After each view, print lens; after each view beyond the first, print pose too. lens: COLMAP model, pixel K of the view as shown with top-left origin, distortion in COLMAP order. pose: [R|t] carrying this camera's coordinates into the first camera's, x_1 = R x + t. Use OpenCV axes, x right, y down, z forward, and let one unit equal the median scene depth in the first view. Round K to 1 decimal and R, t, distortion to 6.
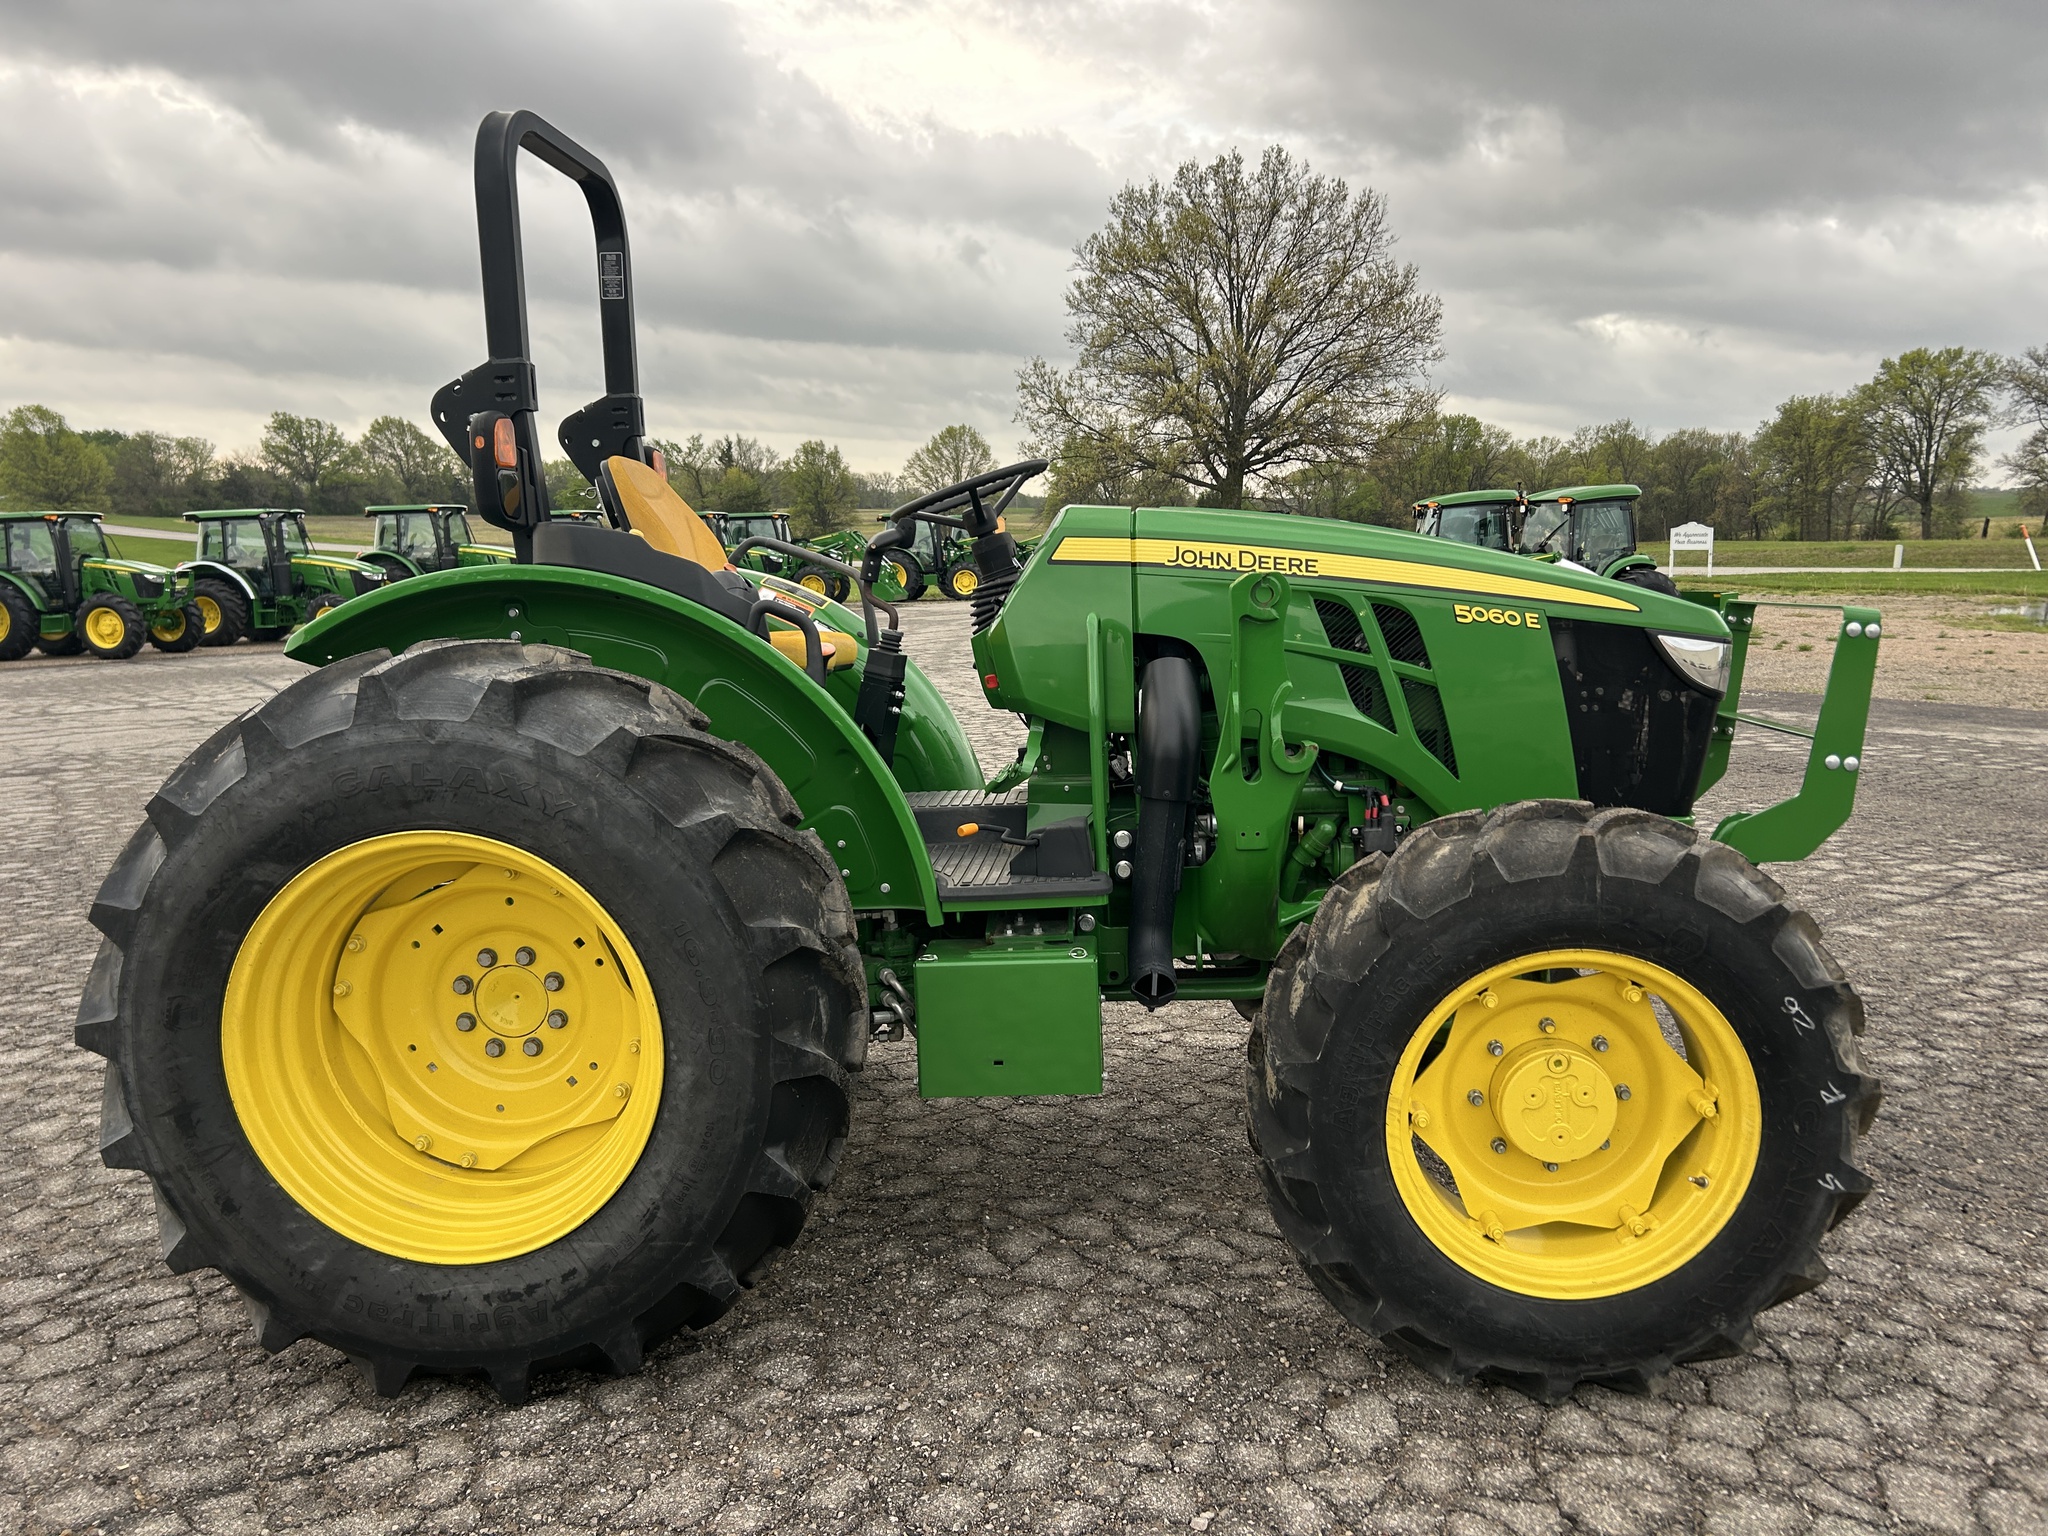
lens RADIAL K [[1556.2, 0, 1040.4], [0, 1556.2, 728.1], [0, 0, 1]] dist [0.045163, -0.045250]
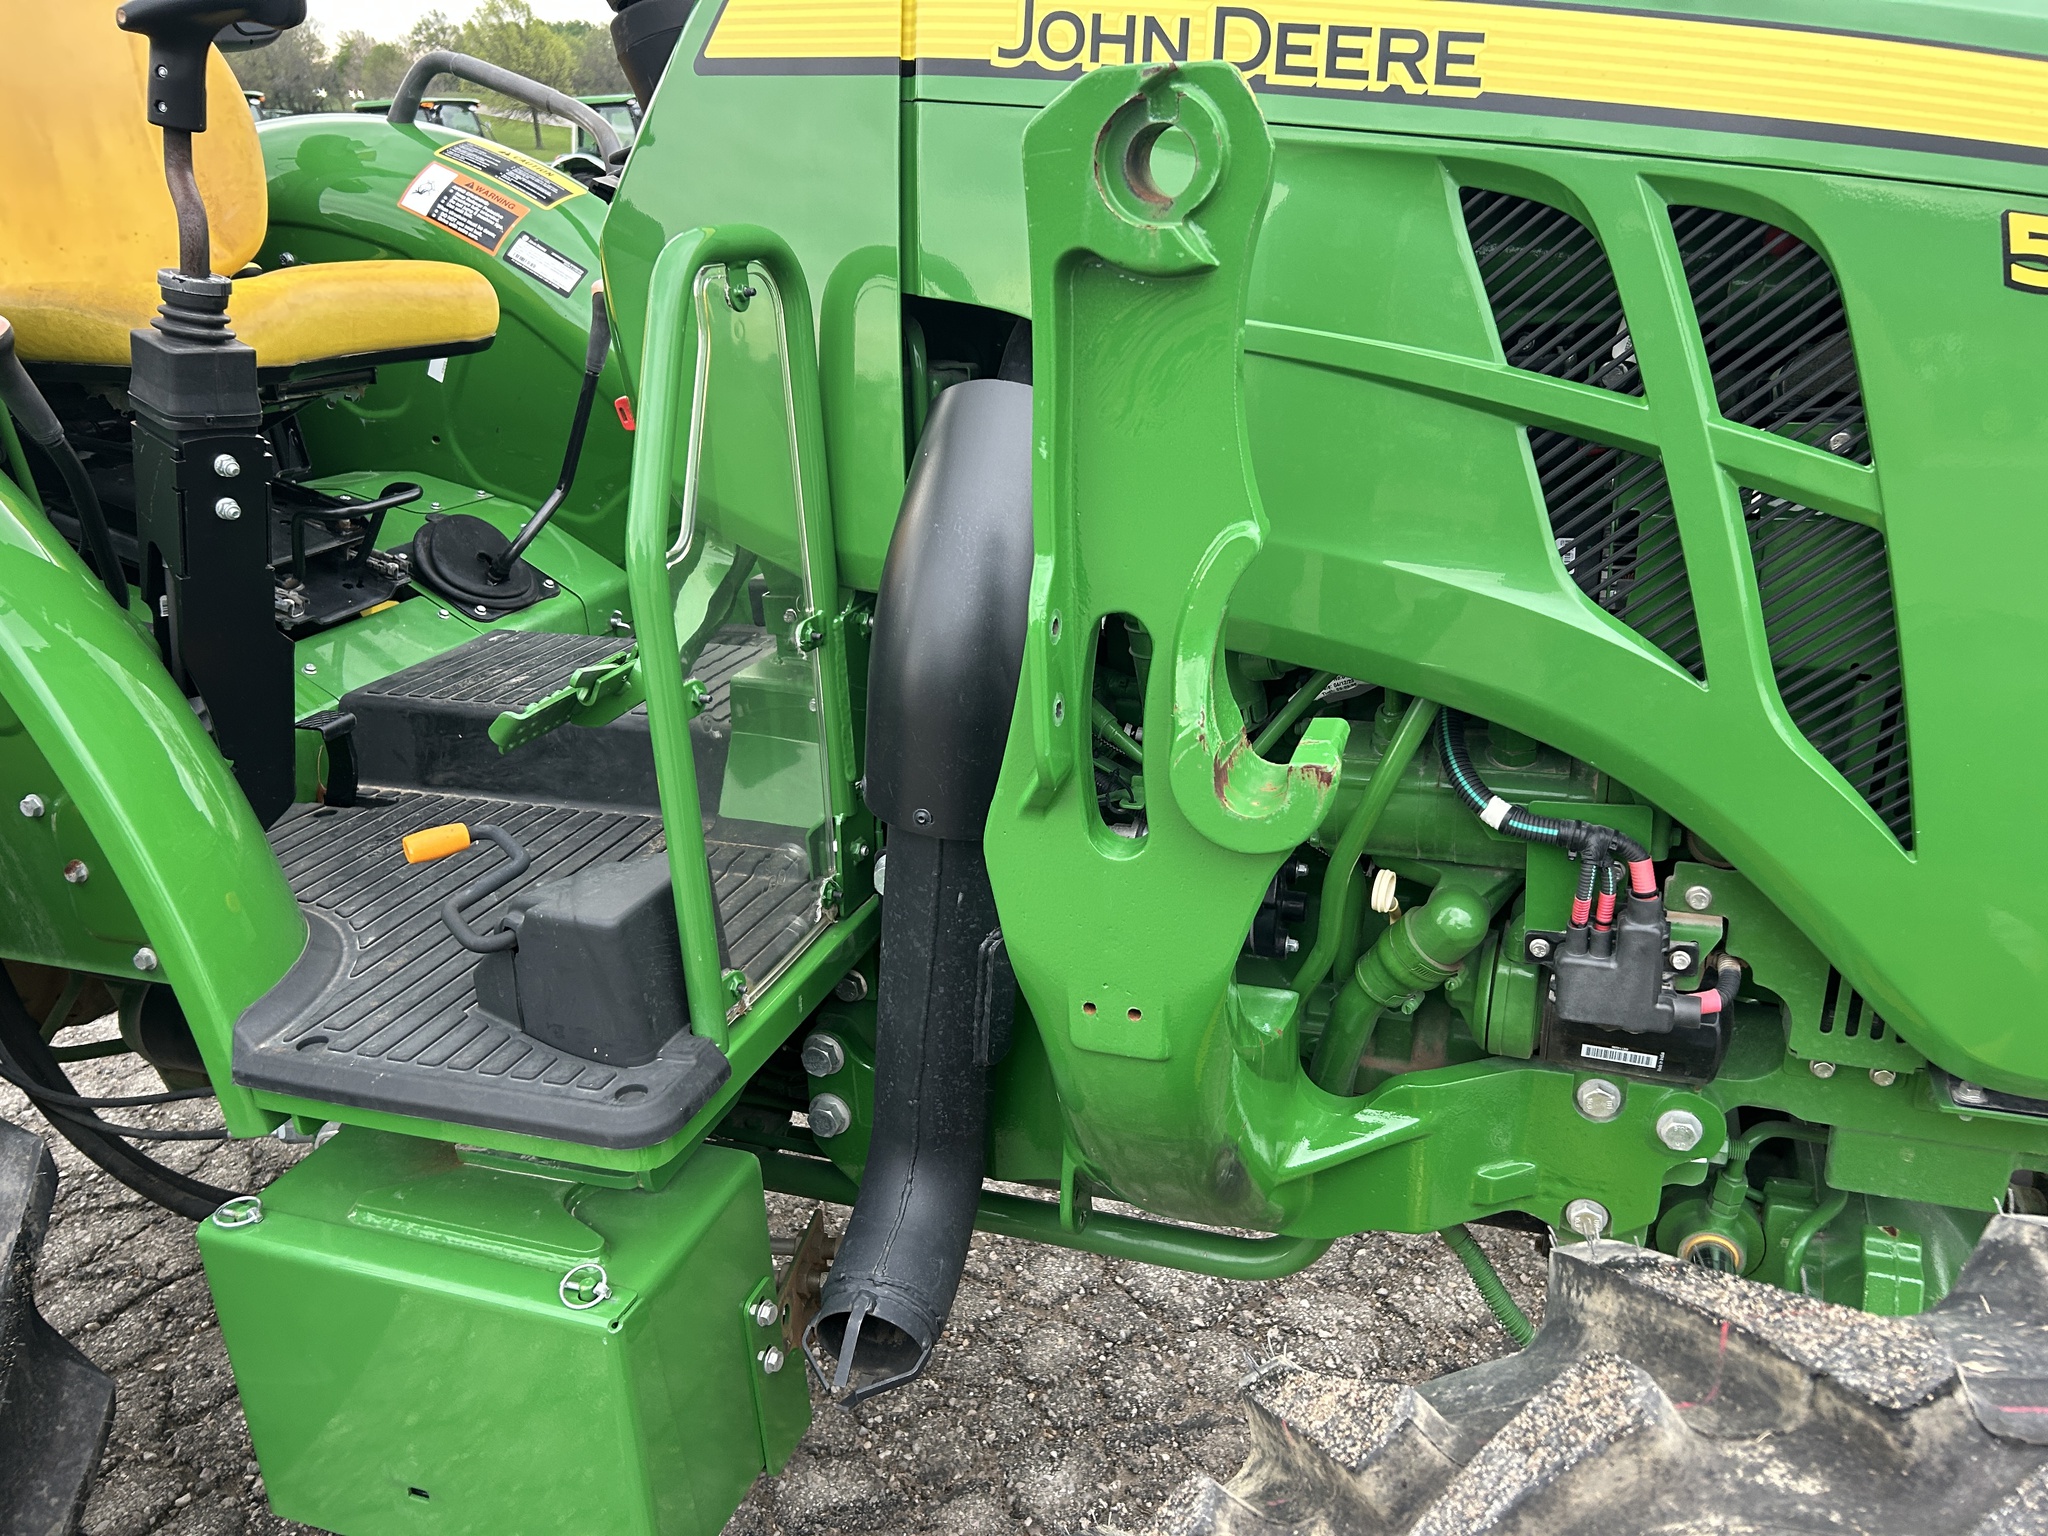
lens RADIAL K [[1556.2, 0, 1046.9], [0, 1556.2, 784.7], [0, 0, 1]] dist [0.045163, -0.045250]
pose [[0.962140, 0.099146, -0.253883, 0.185940], [-0.026539, 0.961145, 0.274766, -0.054900], [0.271261, -0.257626, 0.927387, 0.688845]]
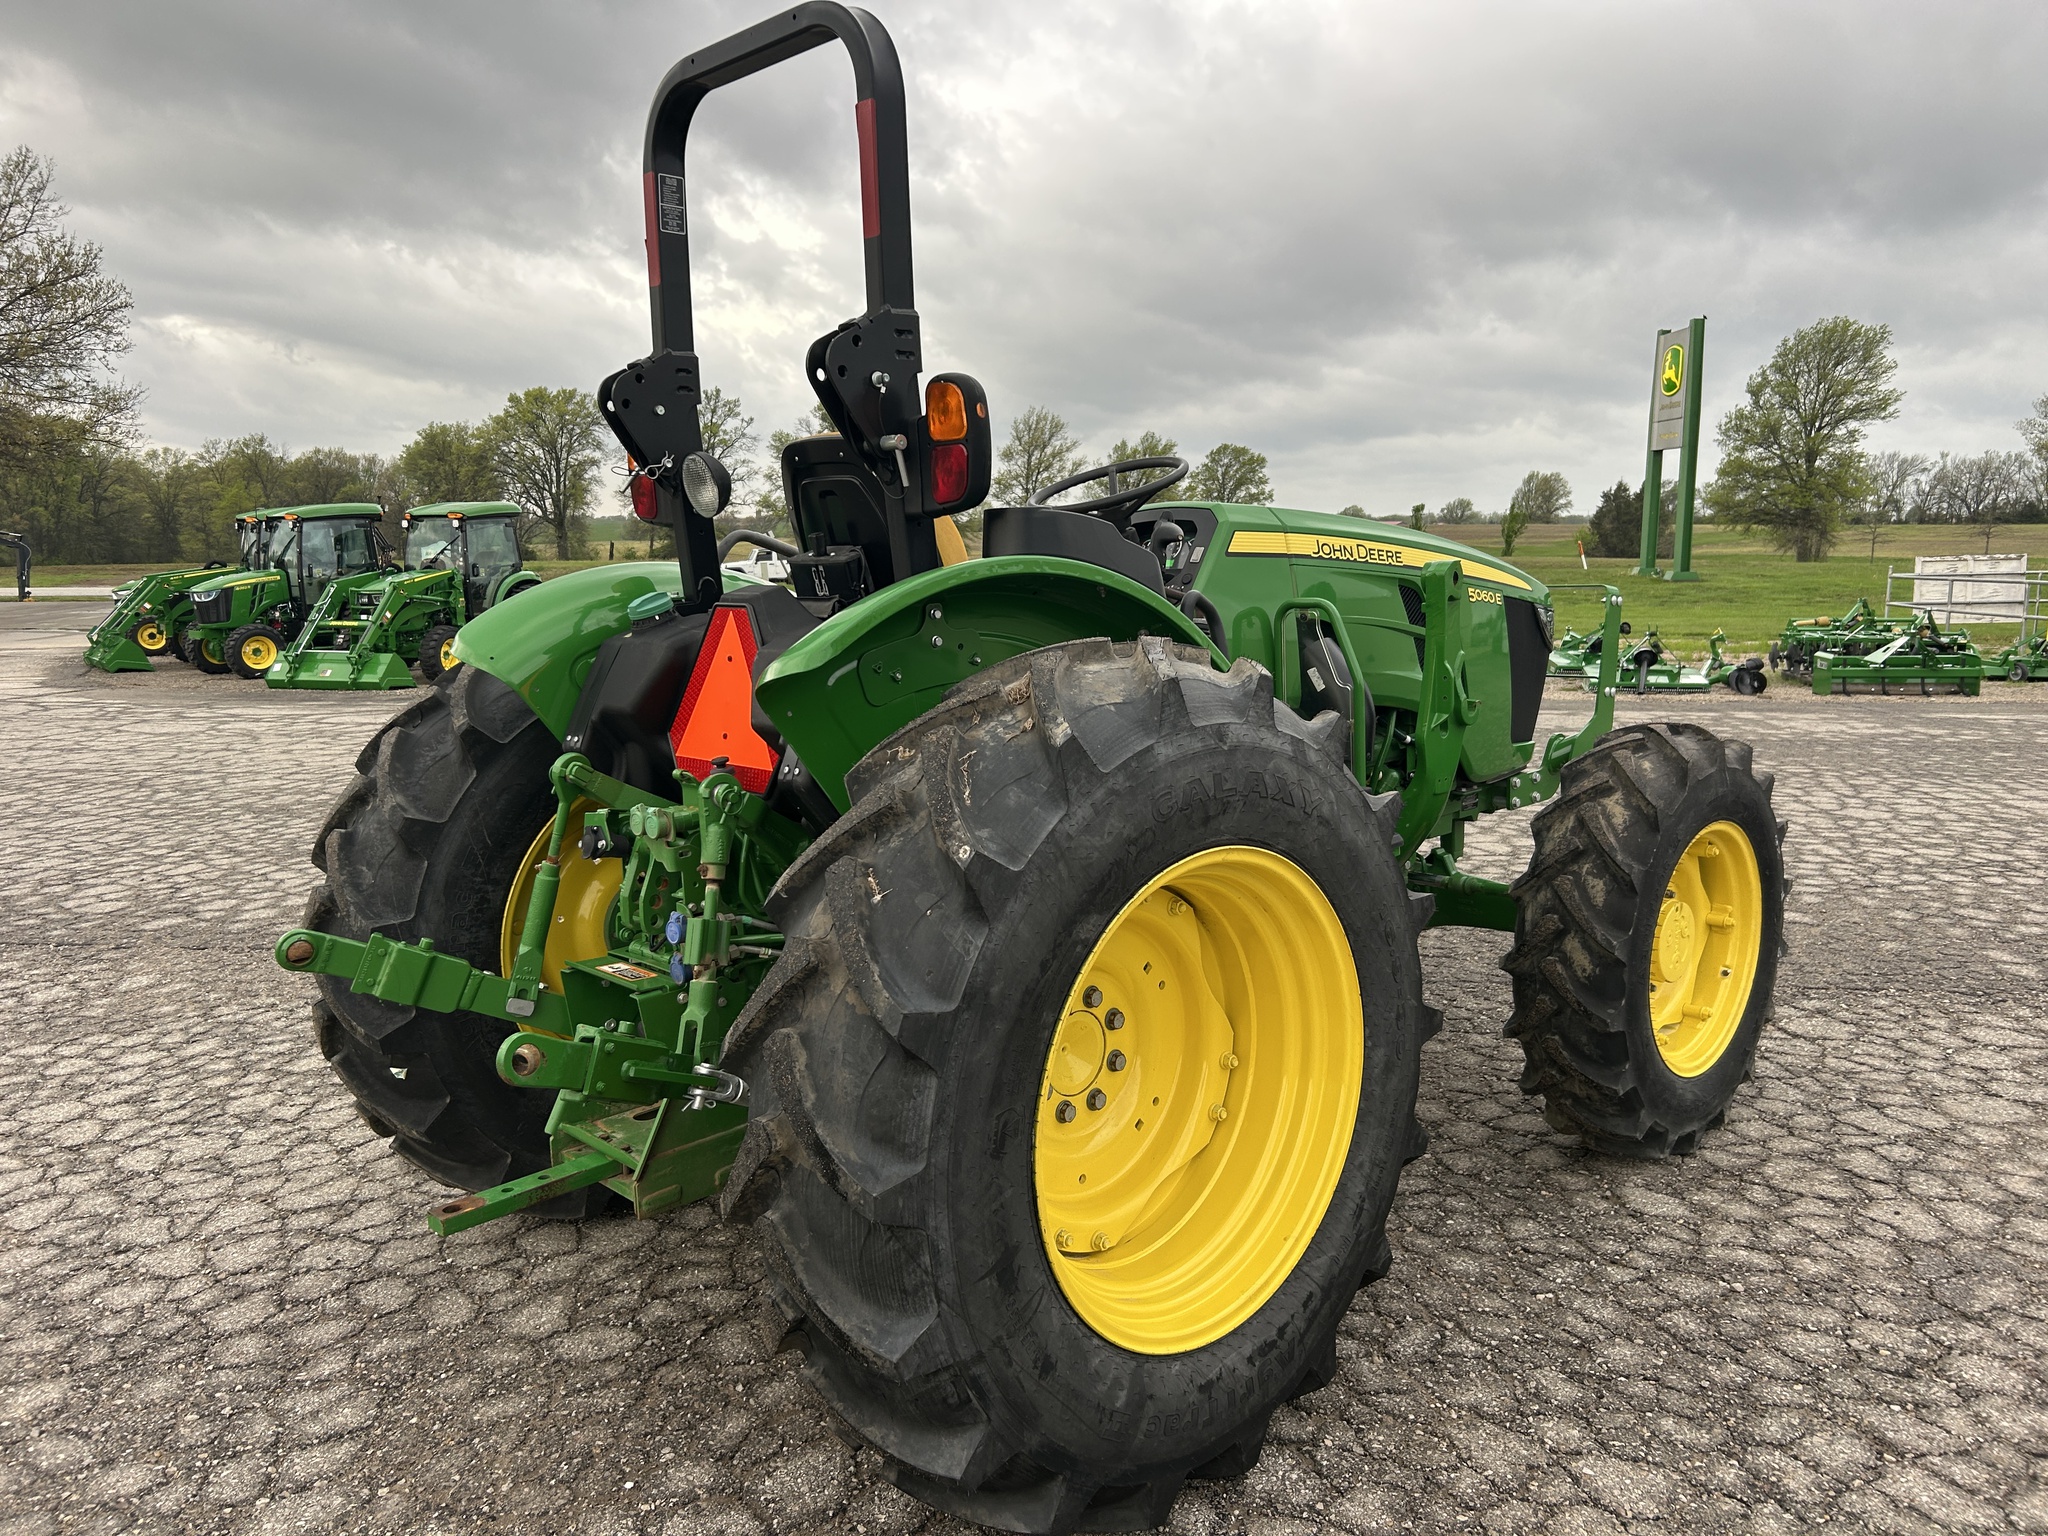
lens RADIAL K [[1556.2, 0, 1052.5], [0, 1556.2, 715.3], [0, 0, 1]] dist [0.045163, -0.045250]
pose [[0.677062, -0.073614, 0.732234, -0.898004], [0.089048, 0.995869, 0.017780, -0.027475], [-0.730518, 0.053166, 0.680820, 0.379675]]
